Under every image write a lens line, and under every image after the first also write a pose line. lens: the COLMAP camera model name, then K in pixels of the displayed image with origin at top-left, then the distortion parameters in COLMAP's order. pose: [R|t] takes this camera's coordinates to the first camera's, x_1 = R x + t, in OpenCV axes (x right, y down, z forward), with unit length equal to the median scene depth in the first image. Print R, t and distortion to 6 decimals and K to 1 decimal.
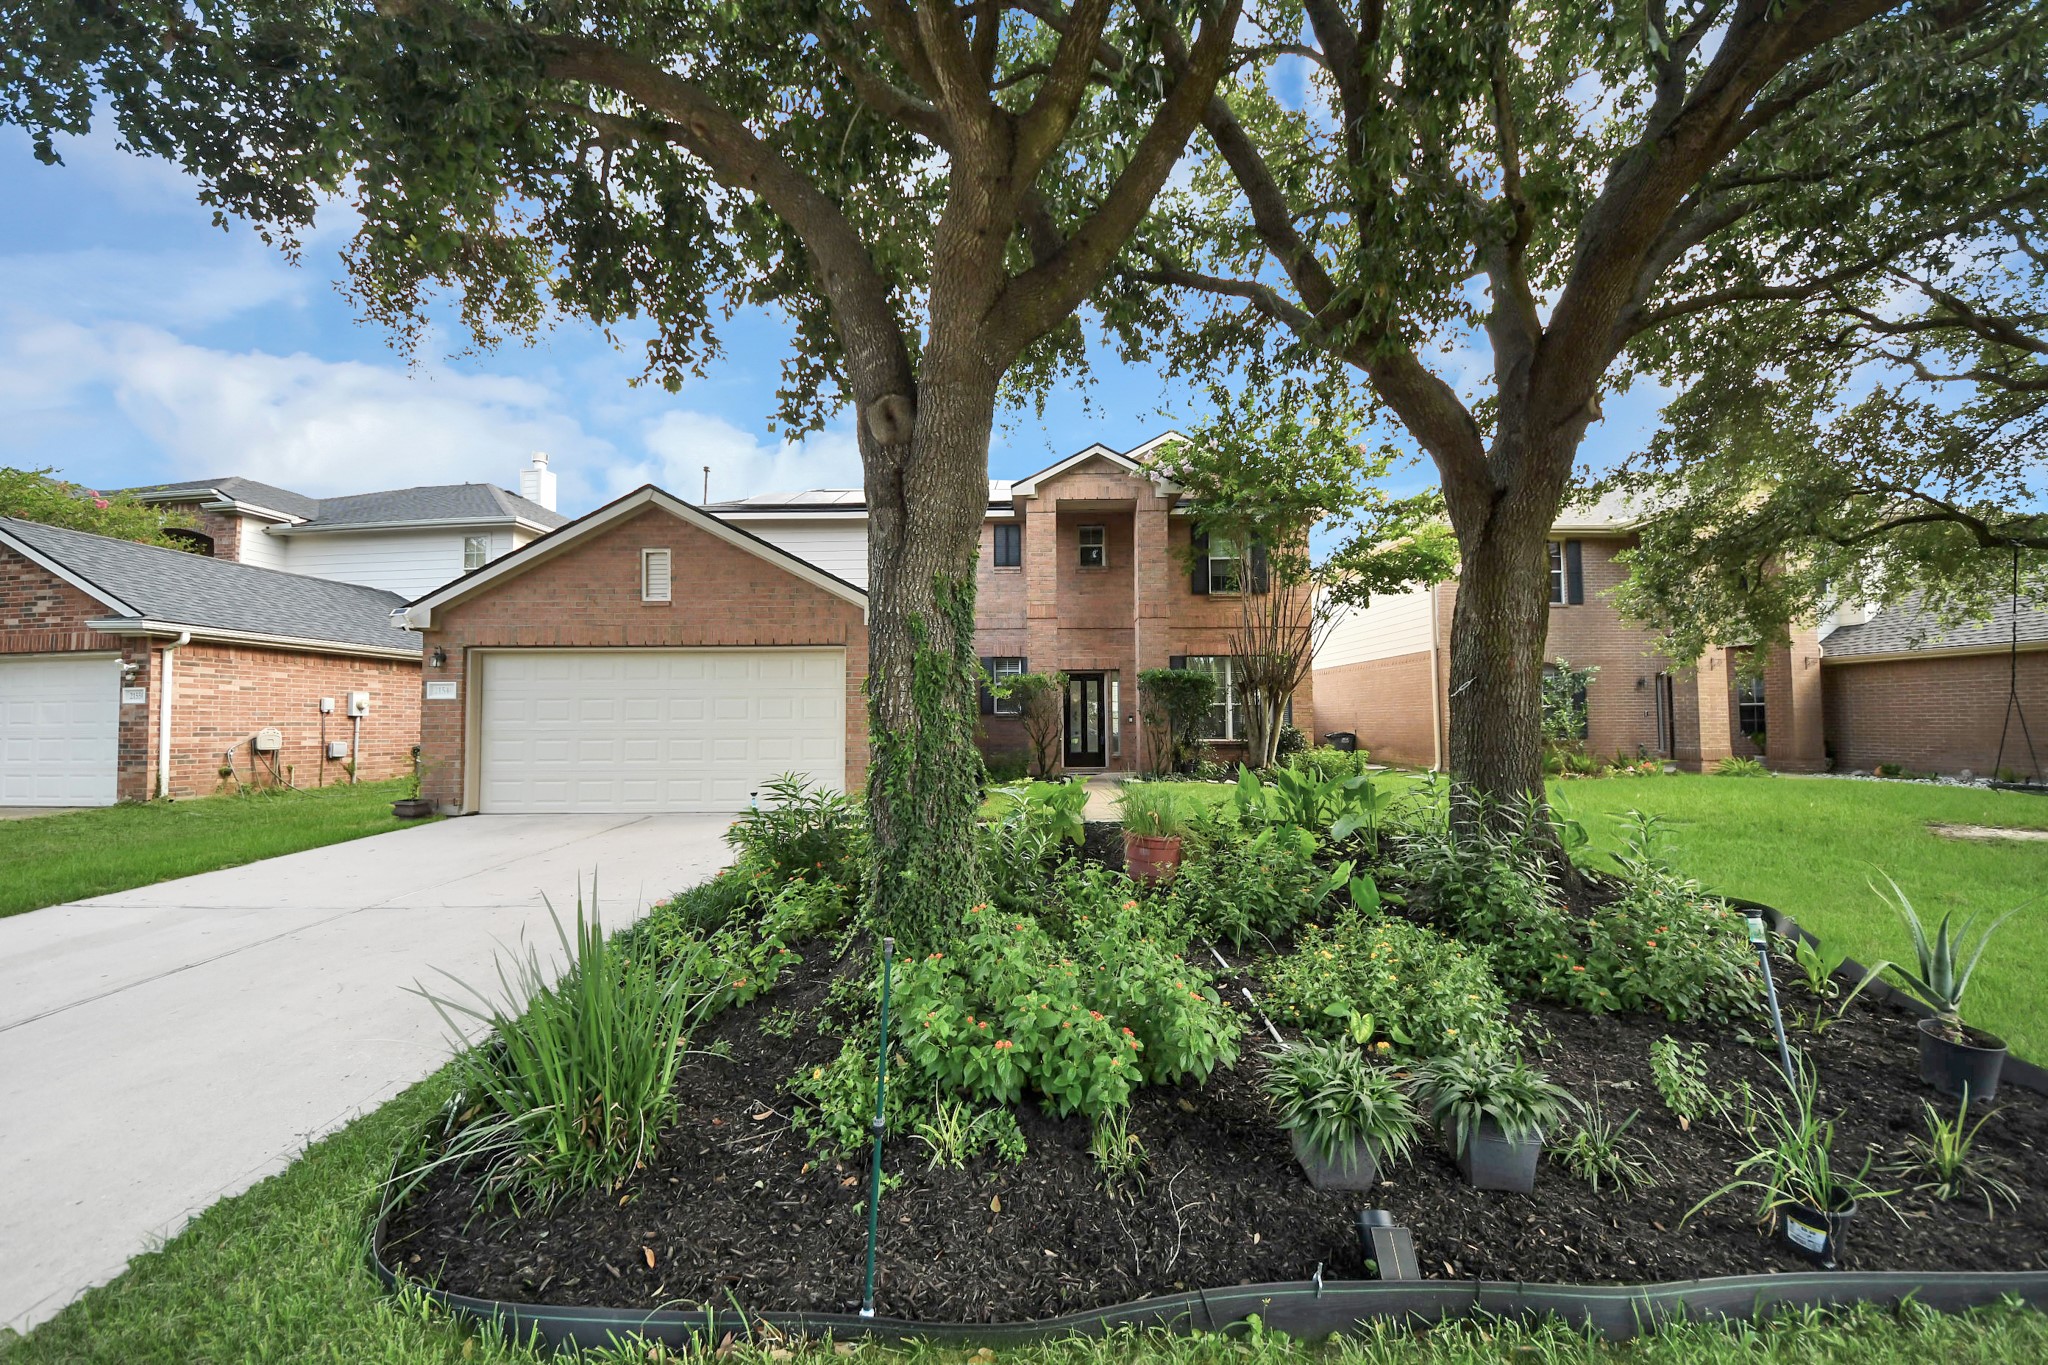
lens RADIAL K [[709.5, 0, 1028.7], [0, 709.5, 681.2], [0, 0, 1]] dist [0.001629, -0.000758]
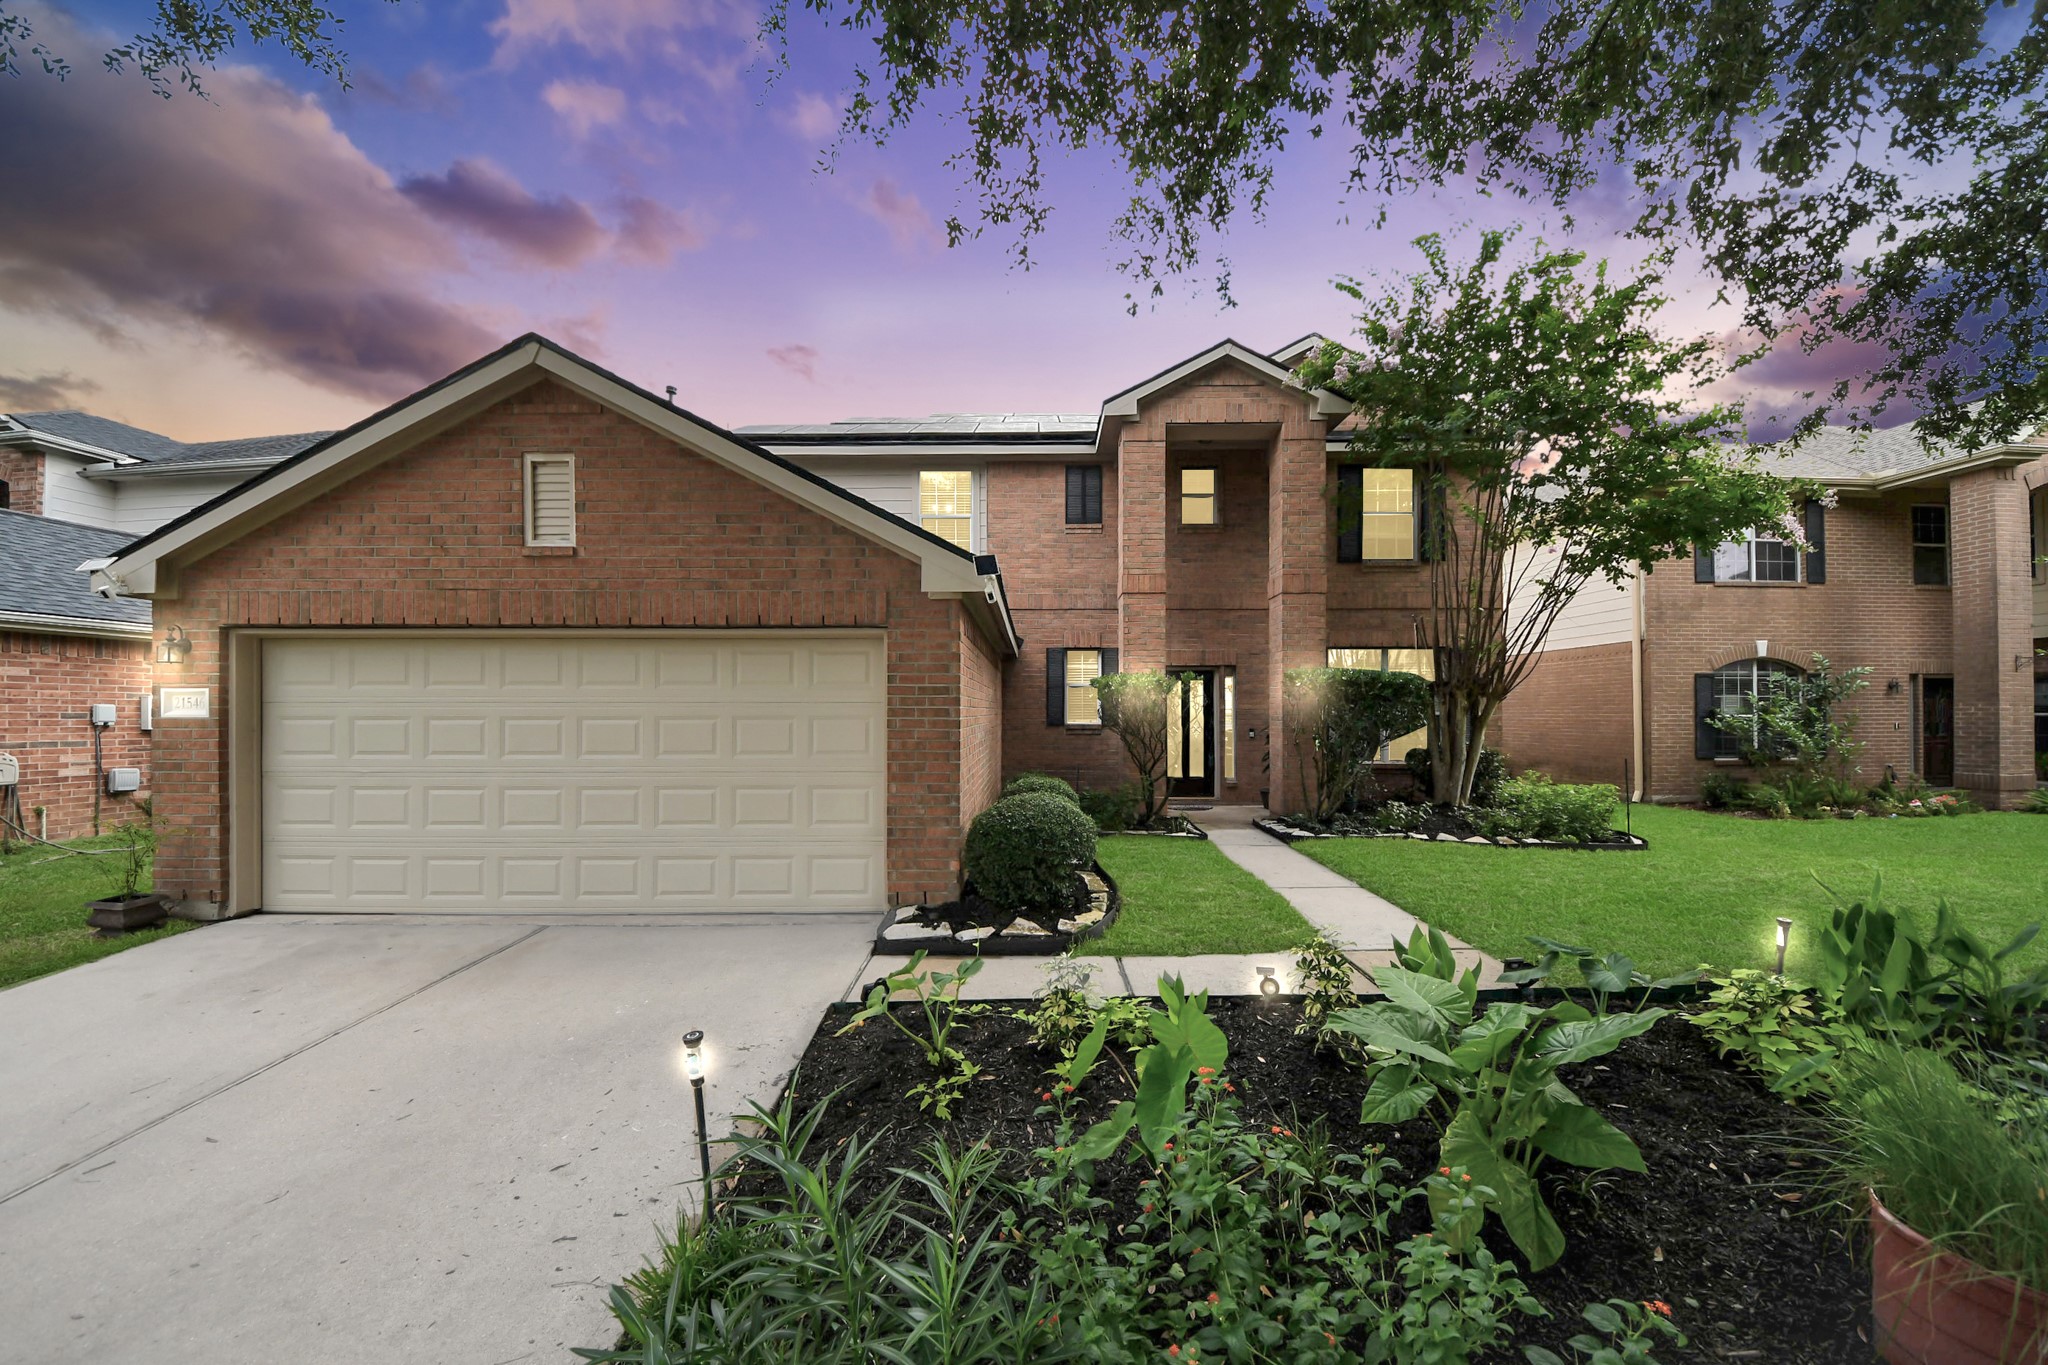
lens RADIAL K [[743.3, 0, 1038.5], [0, 743.3, 701.8], [0, 0, 1]] dist [0.001498, -0.004995]
pose [[0.999980, 0.005200, 0.003519, -0.136963], [-0.005335, 0.999204, 0.039523, -0.015153], [-0.003311, -0.039541, 0.999212, 0.400149]]
